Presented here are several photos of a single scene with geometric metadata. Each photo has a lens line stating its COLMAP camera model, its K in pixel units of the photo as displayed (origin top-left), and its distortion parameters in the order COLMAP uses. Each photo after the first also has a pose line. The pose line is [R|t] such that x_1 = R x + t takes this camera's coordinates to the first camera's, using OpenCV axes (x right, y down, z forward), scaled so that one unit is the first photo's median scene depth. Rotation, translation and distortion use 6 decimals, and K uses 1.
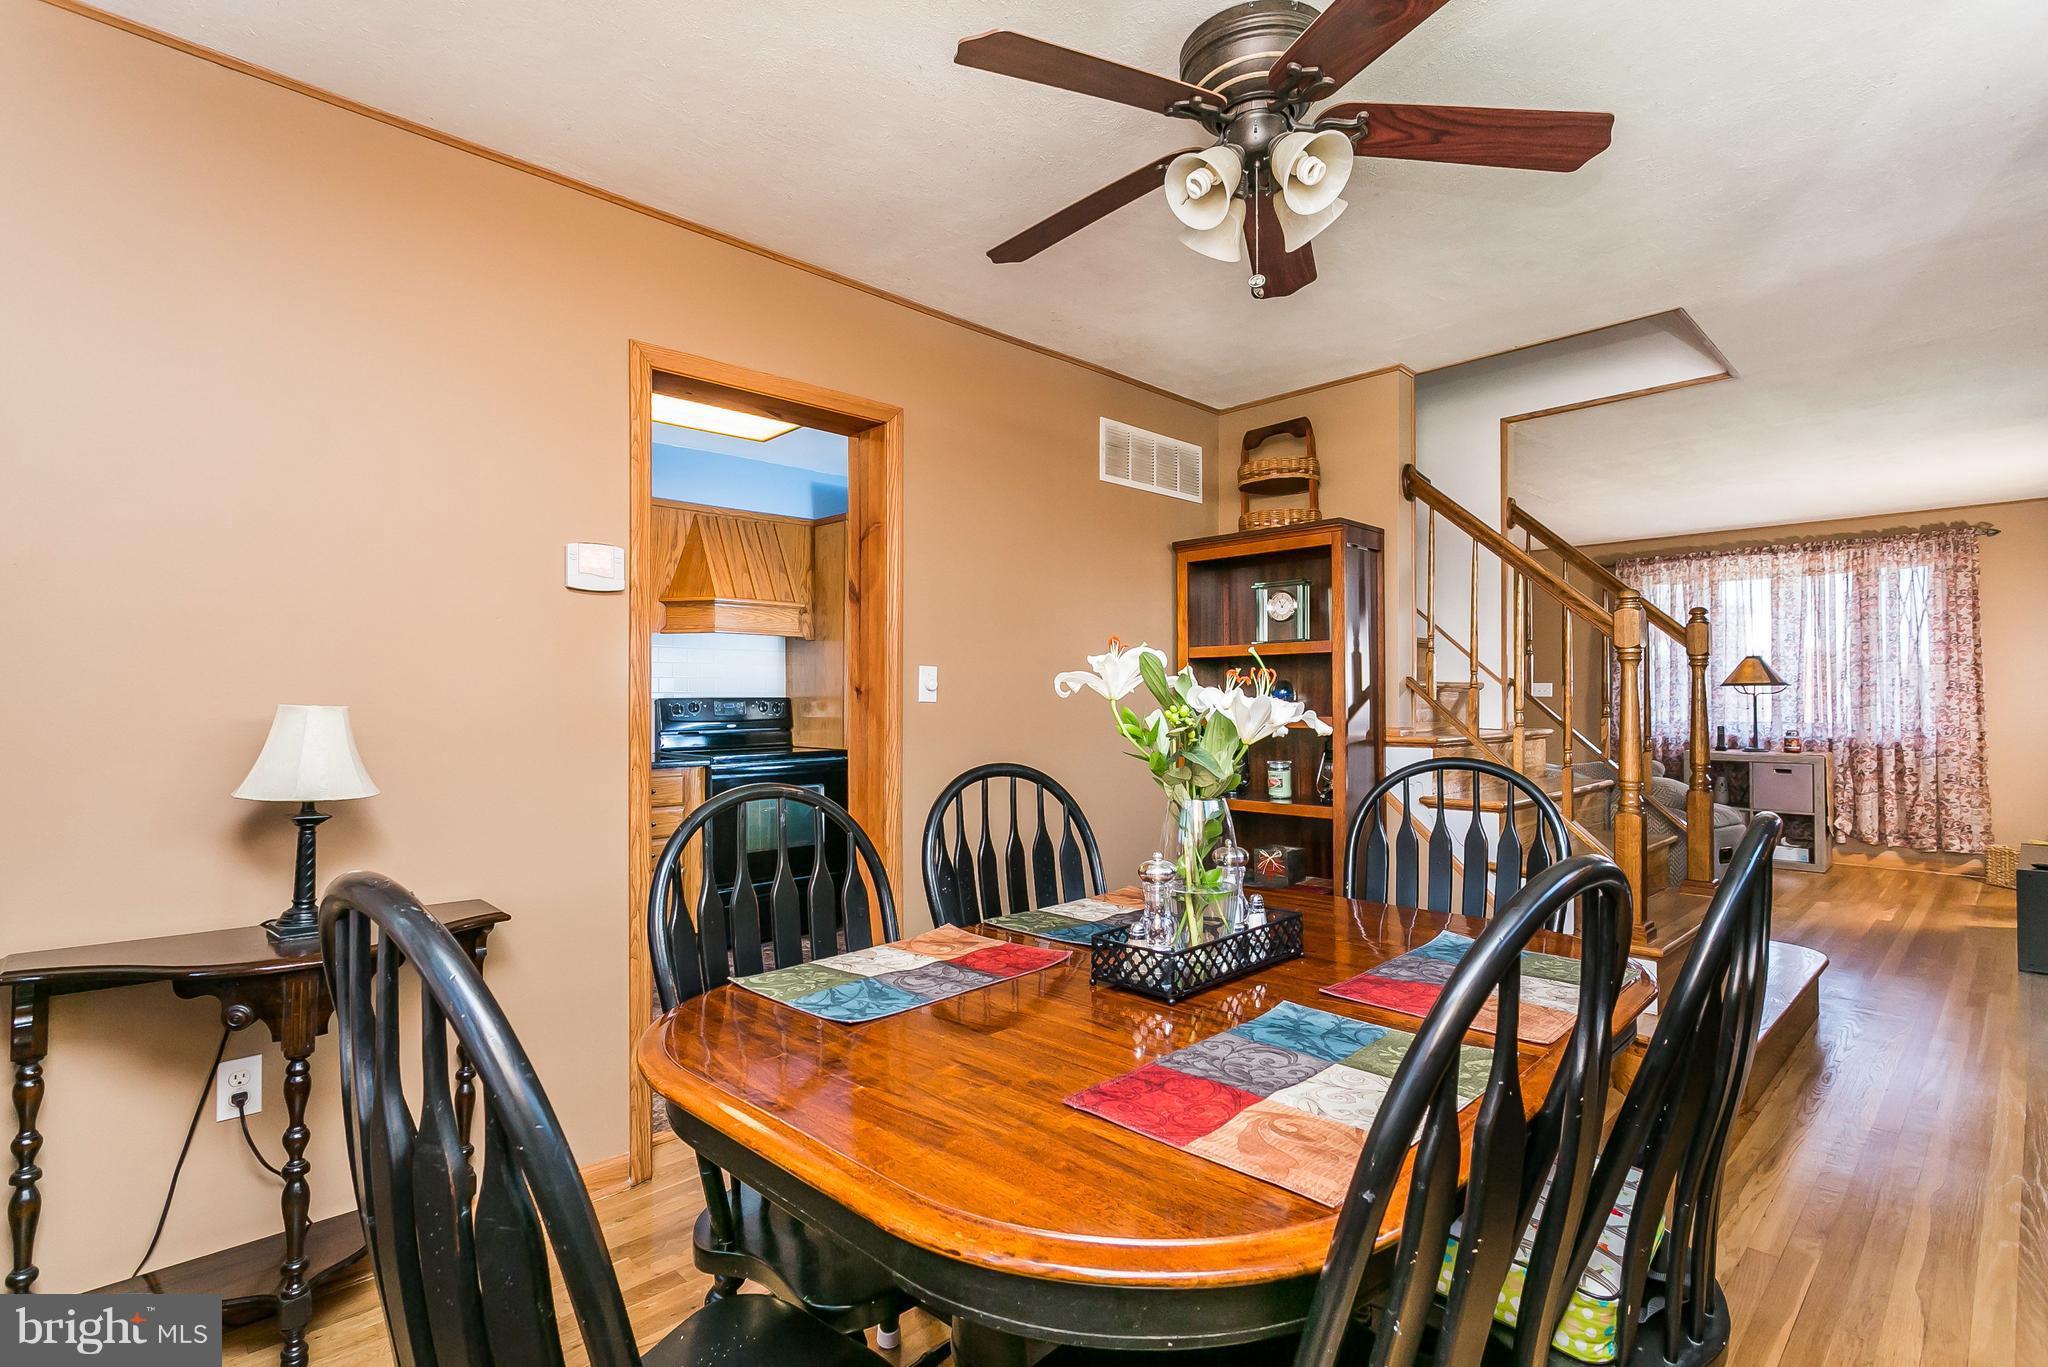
lens RADIAL K [[968.3, 0, 1006.9], [0, 968.3, 685.9], [0, 0, 1]] dist [-0.000027, 0.000102]
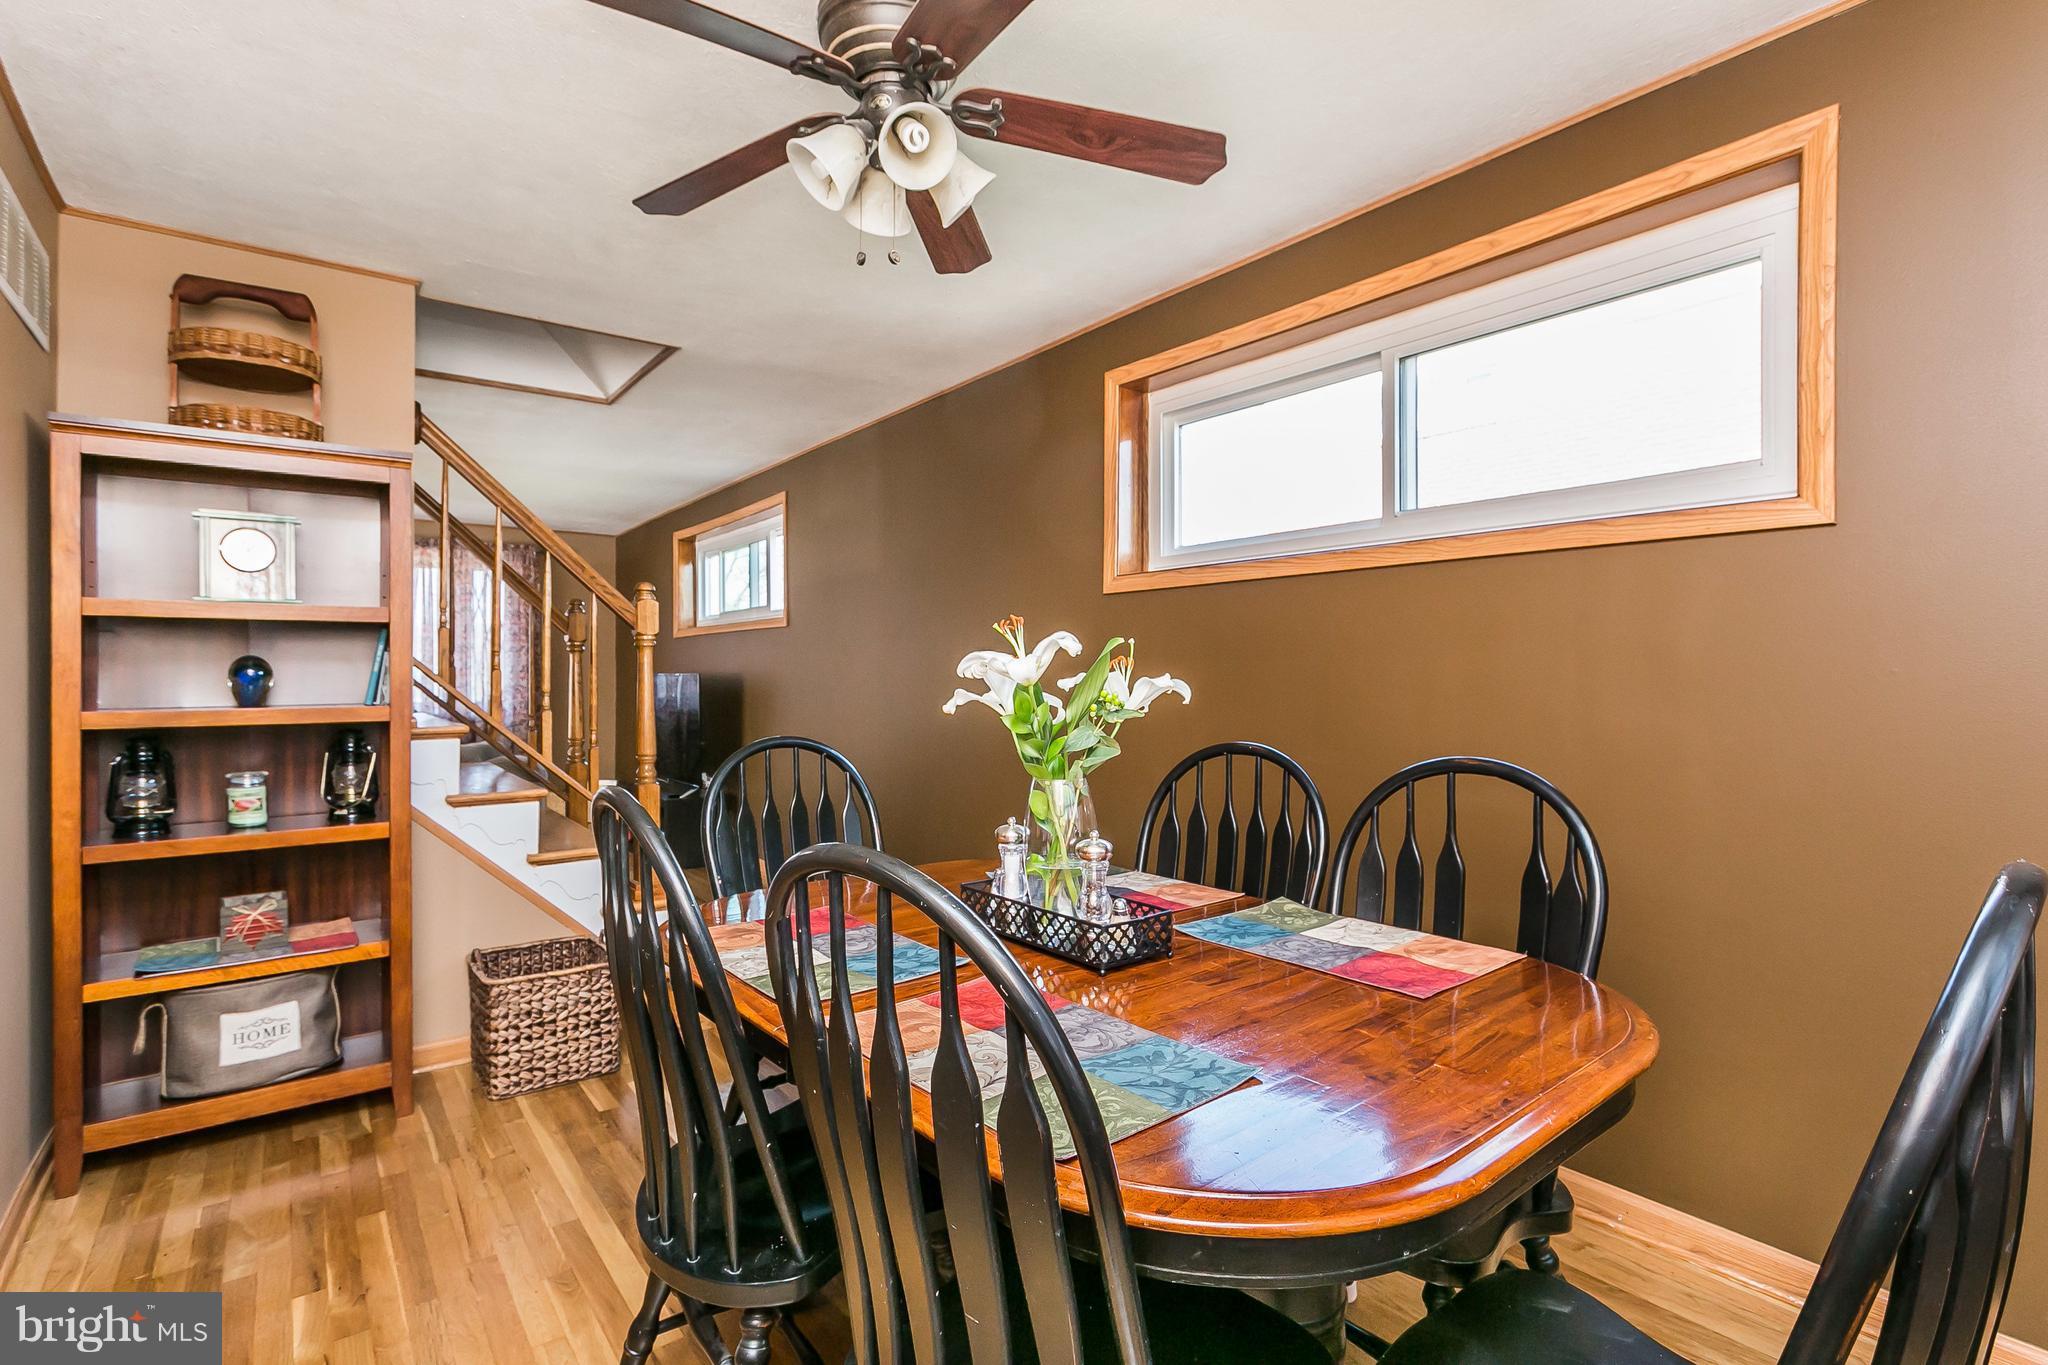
lens RADIAL K [[968.3, 0, 1006.9], [0, 968.3, 684.9], [0, 0, 1]] dist [-0.000027, 0.000102]
pose [[0.112321, -0.007506, 0.993644, -0.695100], [-0.012502, 0.999882, 0.008966, 0.002959], [-0.993593, -0.013430, 0.112214, 0.762875]]
